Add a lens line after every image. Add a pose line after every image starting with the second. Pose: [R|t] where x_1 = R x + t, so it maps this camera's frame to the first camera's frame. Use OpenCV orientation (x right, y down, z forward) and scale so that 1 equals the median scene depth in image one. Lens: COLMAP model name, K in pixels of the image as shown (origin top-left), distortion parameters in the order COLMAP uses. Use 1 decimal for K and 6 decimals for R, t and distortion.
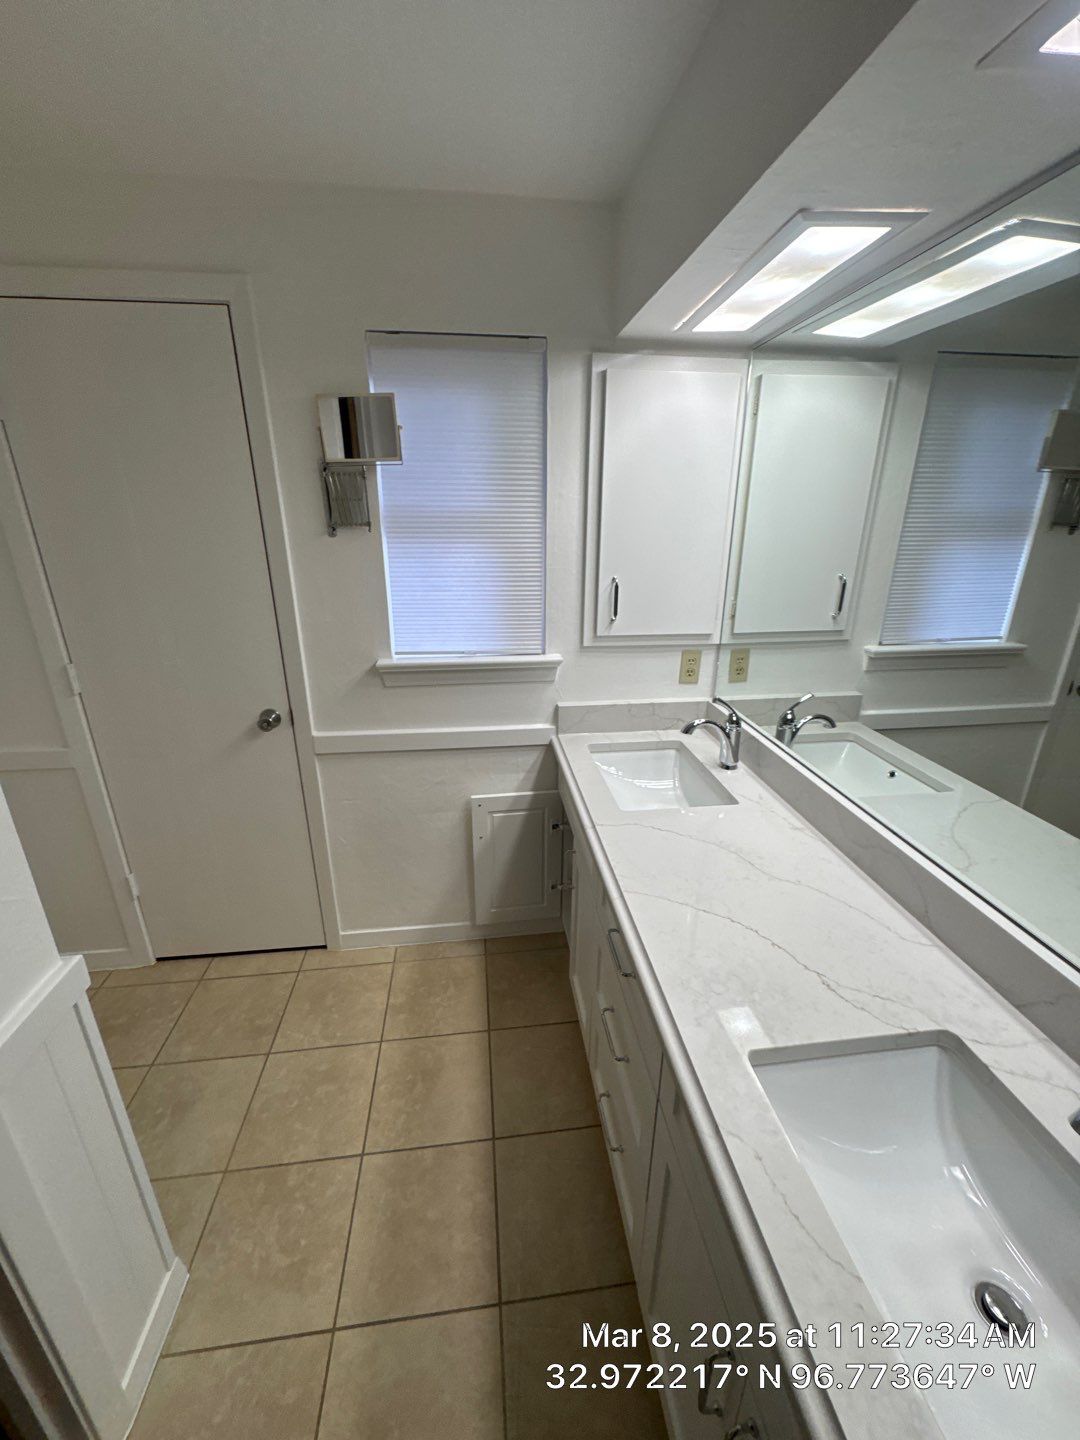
lens RADIAL K [[572.7, 0, 538.1], [0, 572.7, 720.8], [0, 0, 1]] dist [-0.000160, -0.000088]
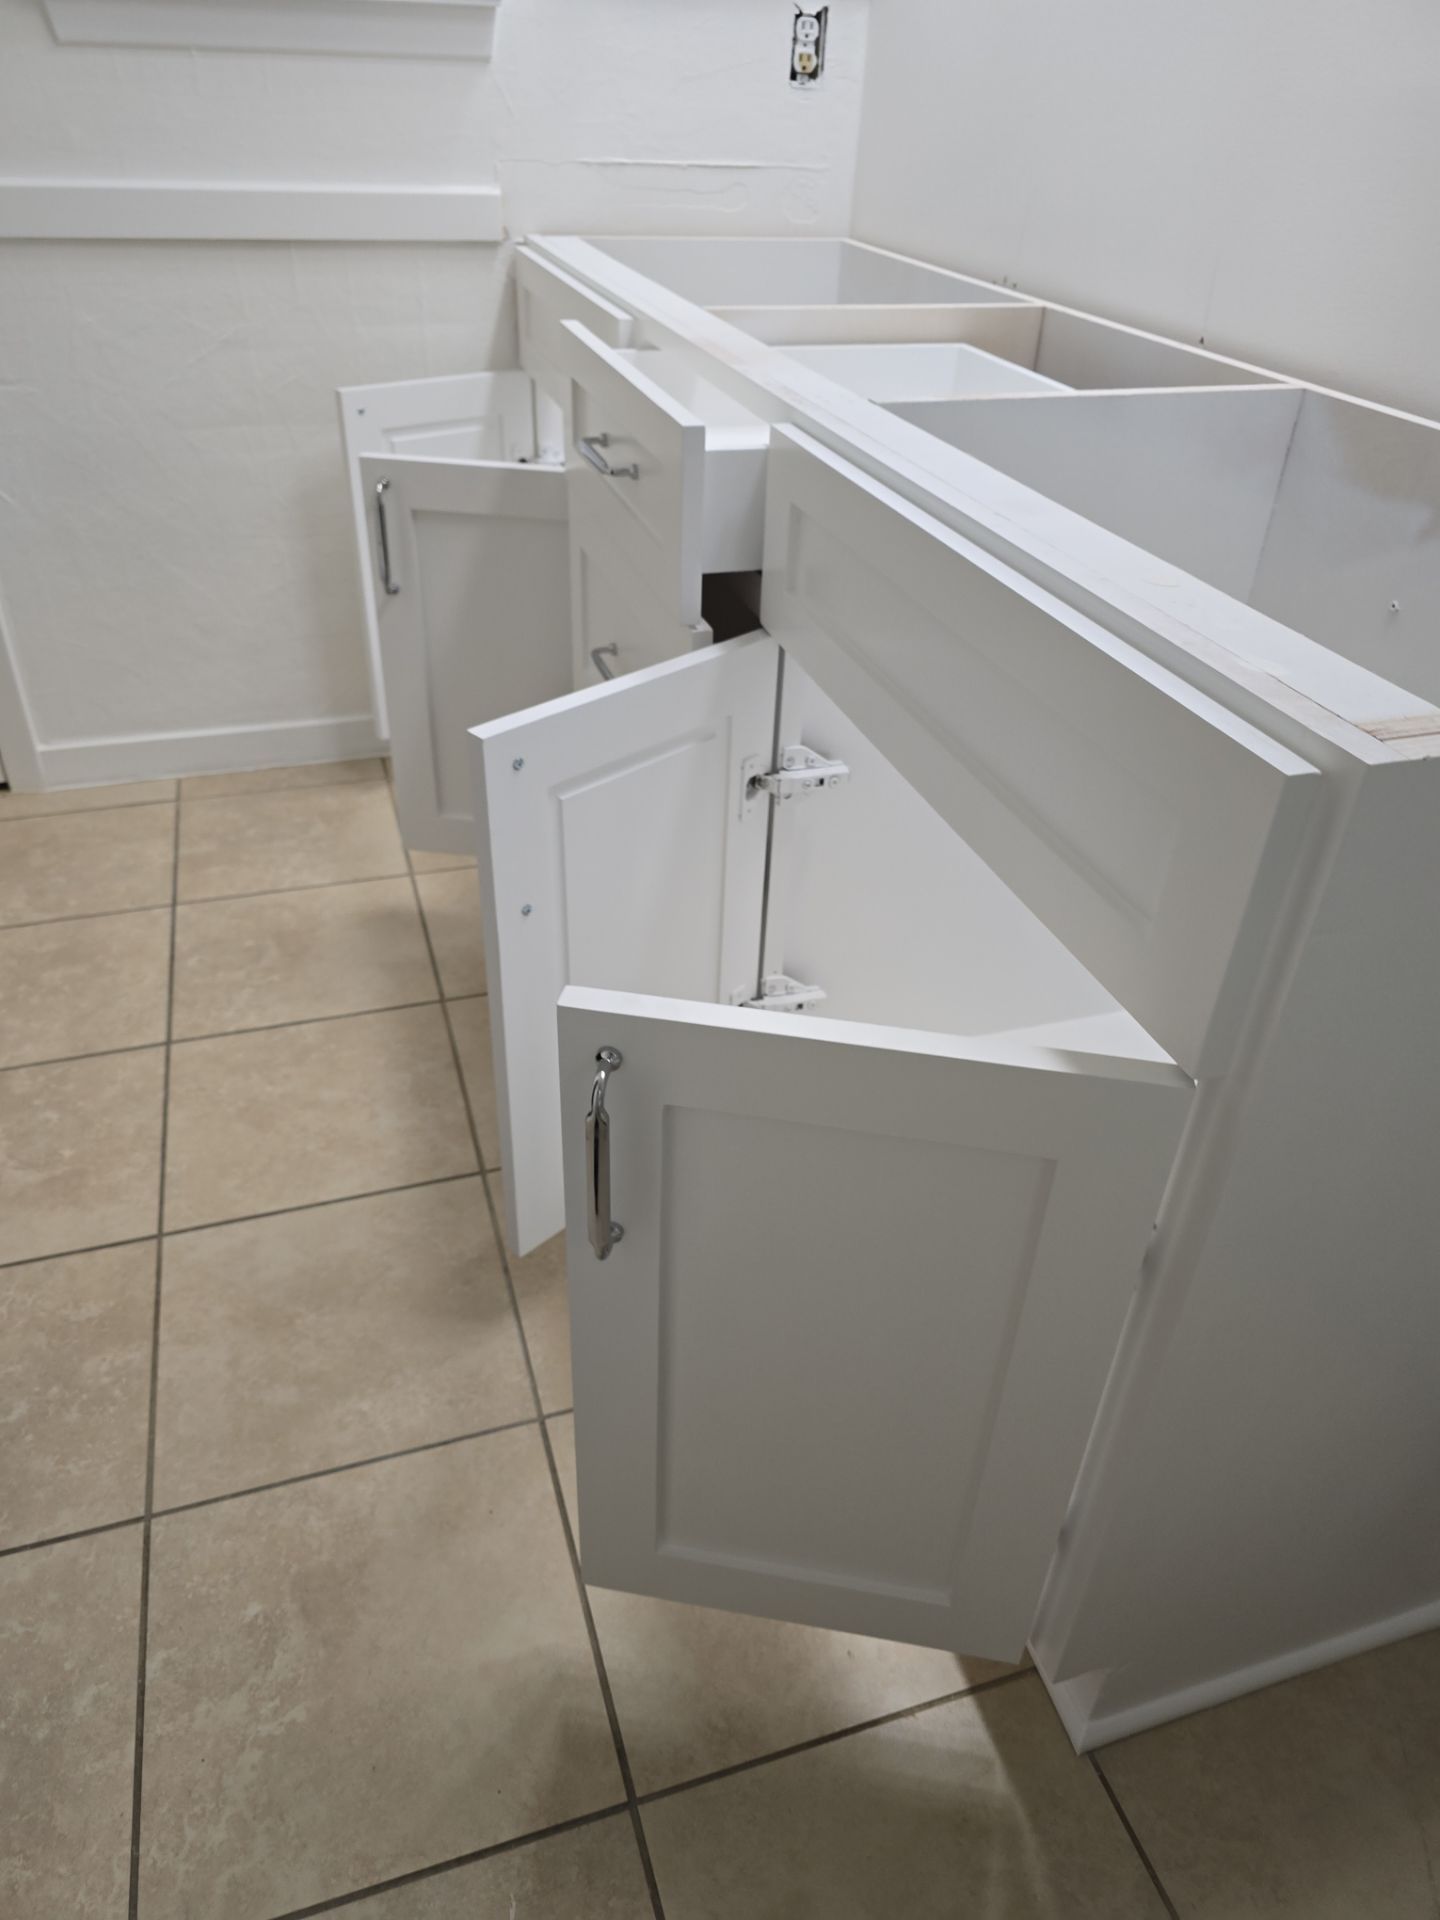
lens RADIAL K [[1311.3, 0, 729.3], [0, 1311.3, 960.0], [0, 0, 1]] dist [0.016546, -0.017507]
pose [[0.979612, -0.081469, 0.183638, -0.033213], [0.032650, 0.966495, 0.254602, 0.348672], [-0.198227, -0.243415, 0.949450, -0.109895]]
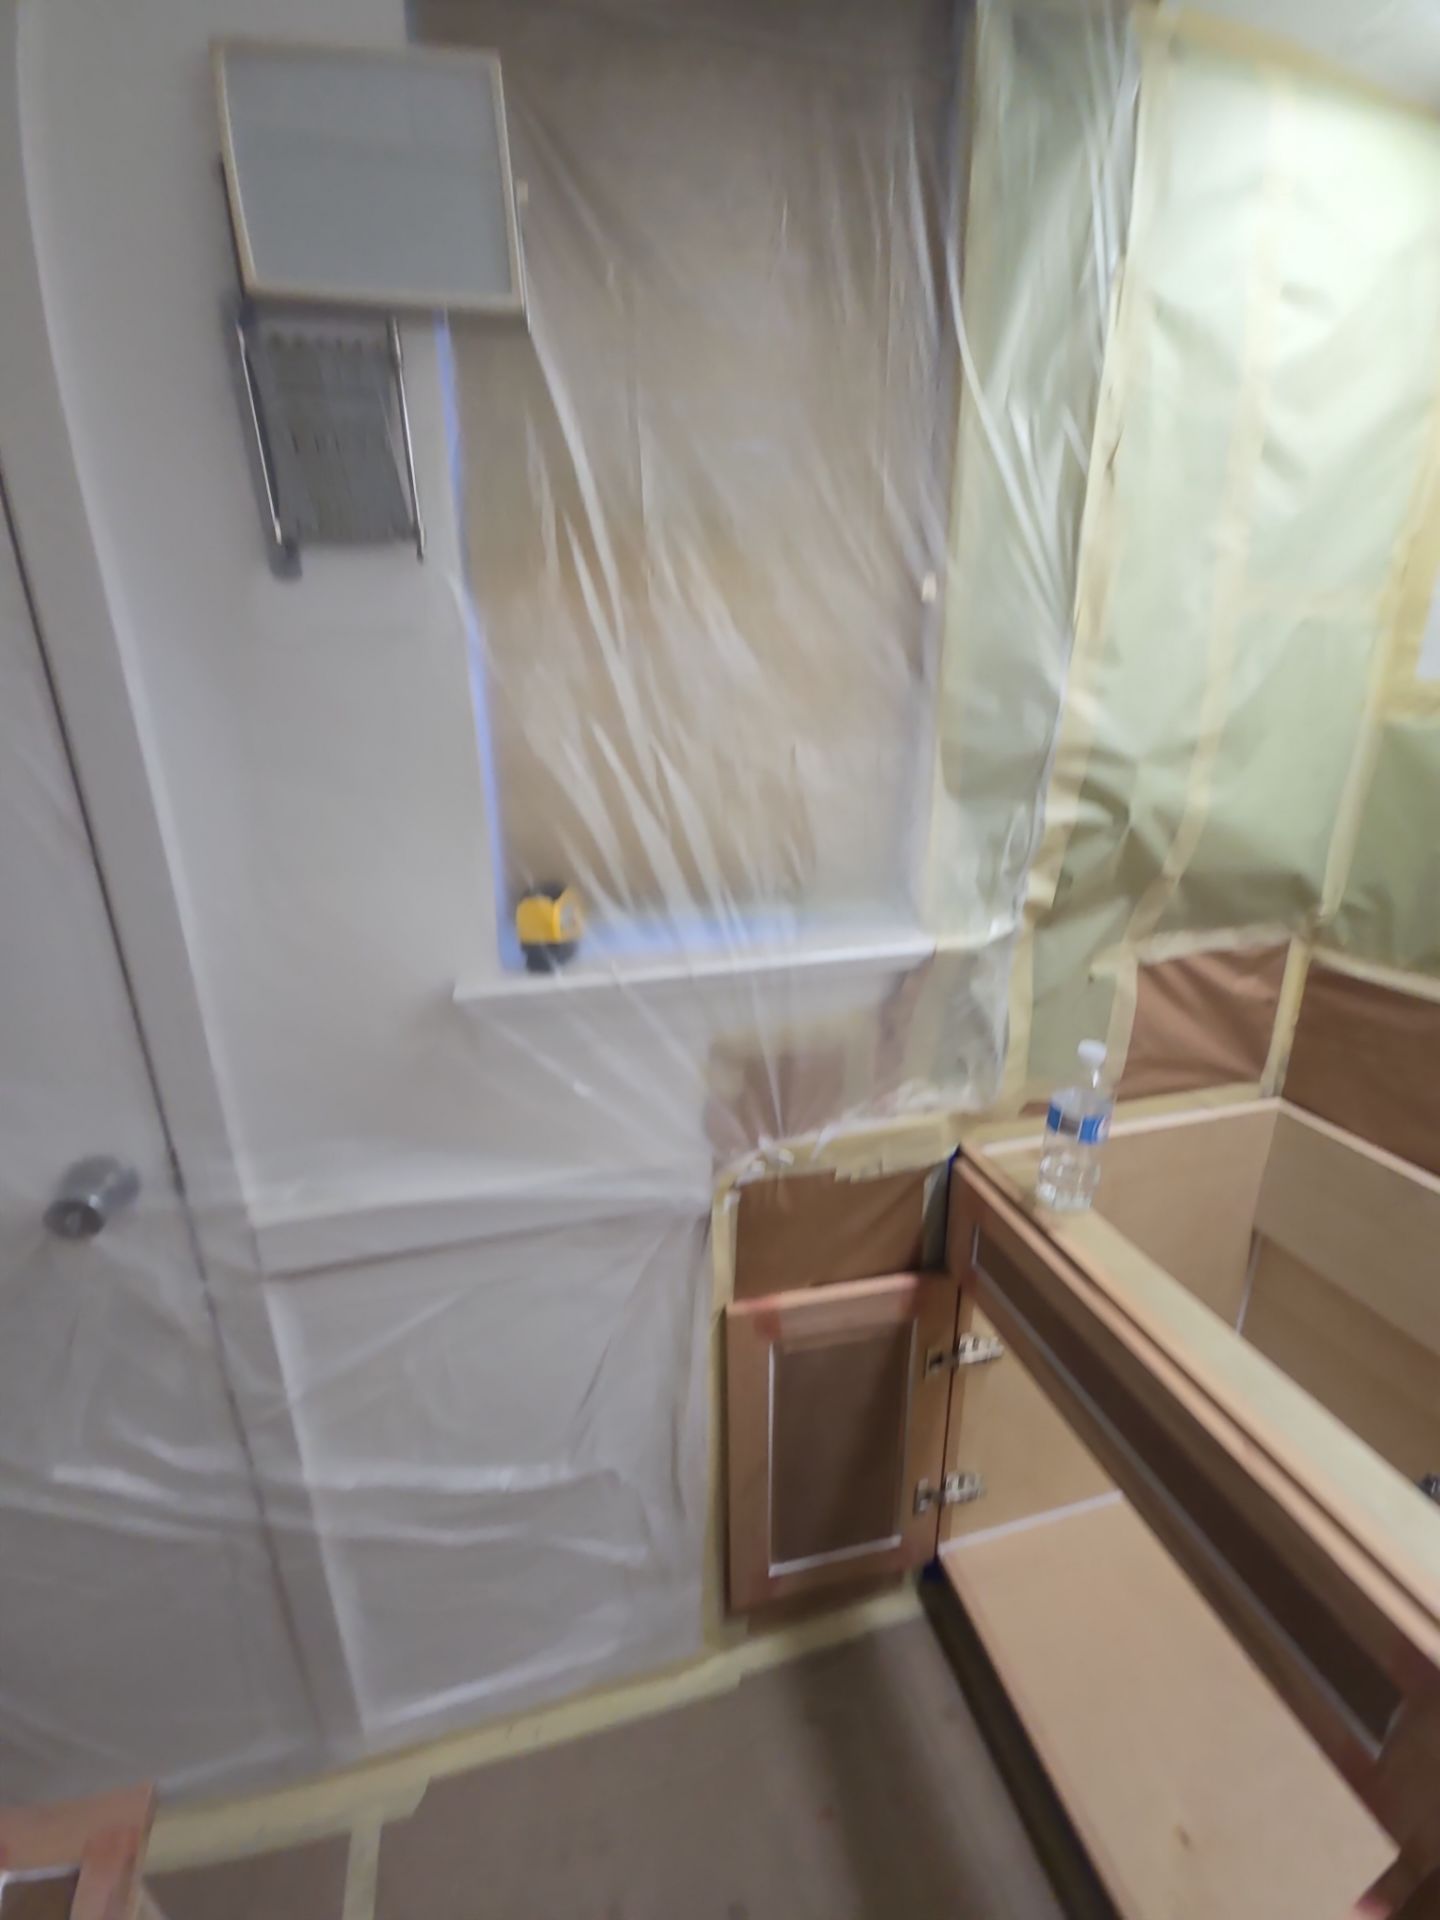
lens RADIAL K [[775.3, 0, 741.6], [0, 775.3, 958.6], [0, 0, 1]] dist [0.006196, -0.005184]
pose [[0.990855, -0.047487, 0.126297, -0.181410], [0.052064, 0.998092, -0.033190, -0.098553], [-0.124480, 0.039462, 0.991437, 0.564433]]
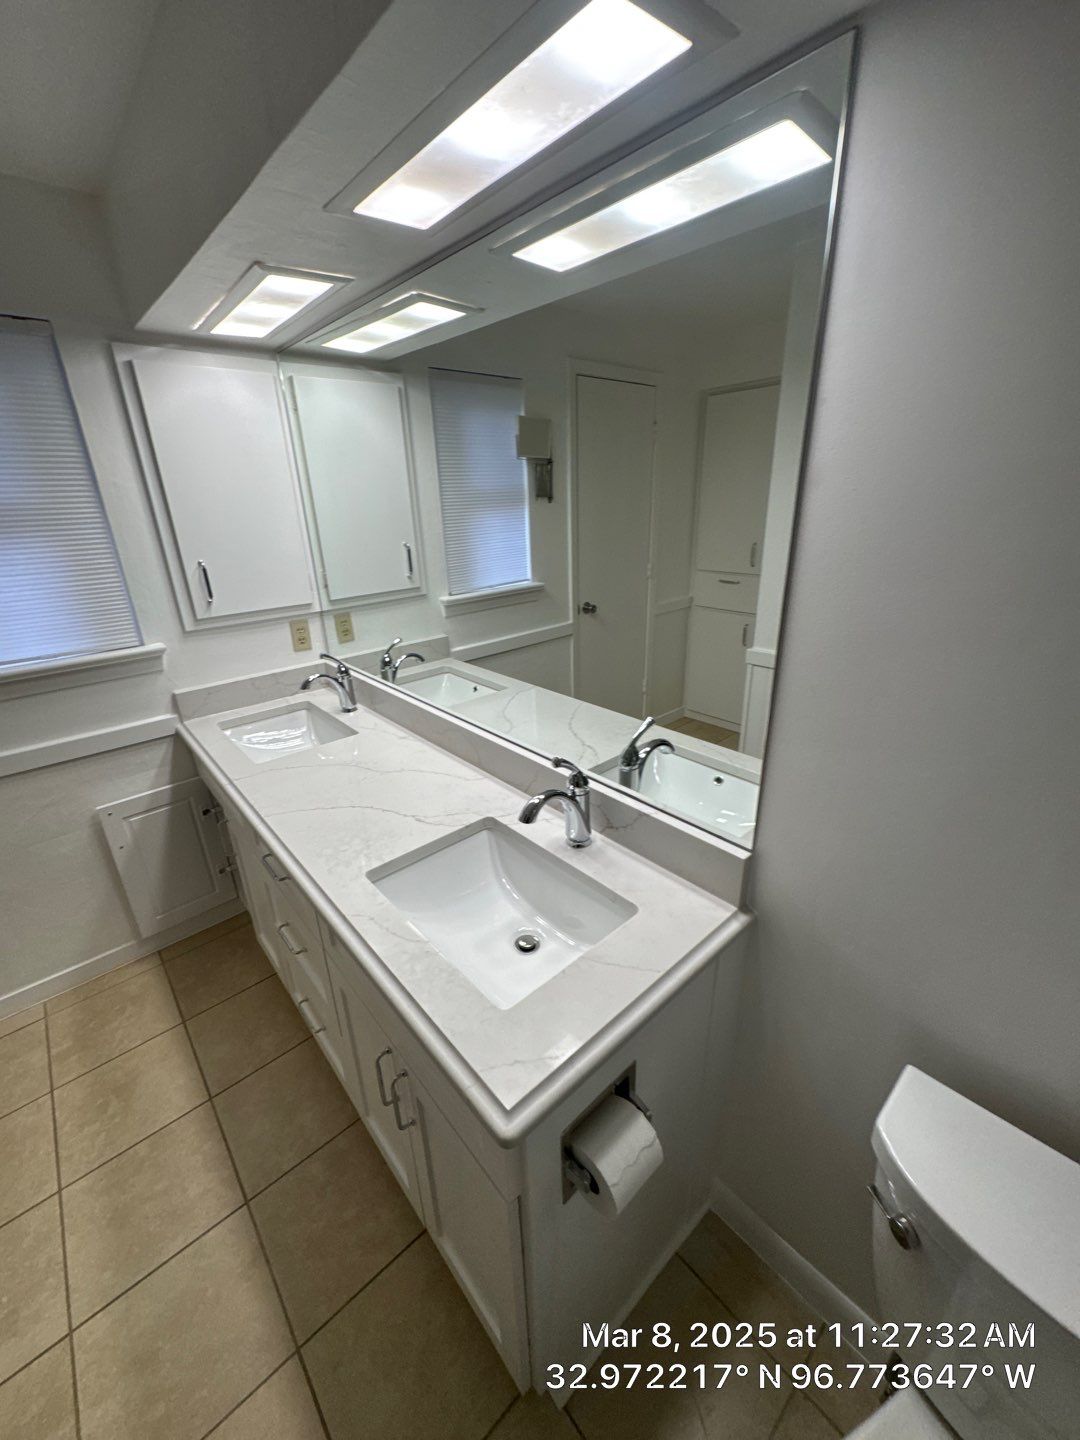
lens RADIAL K [[572.7, 0, 537.2], [0, 572.7, 720.5], [0, 0, 1]] dist [-0.000160, -0.000088]
pose [[0.823517, -0.236152, 0.515801, 0.032074], [0.223648, 0.970746, 0.087370, 0.080262], [-0.521345, 0.043407, 0.852241, -0.206648]]
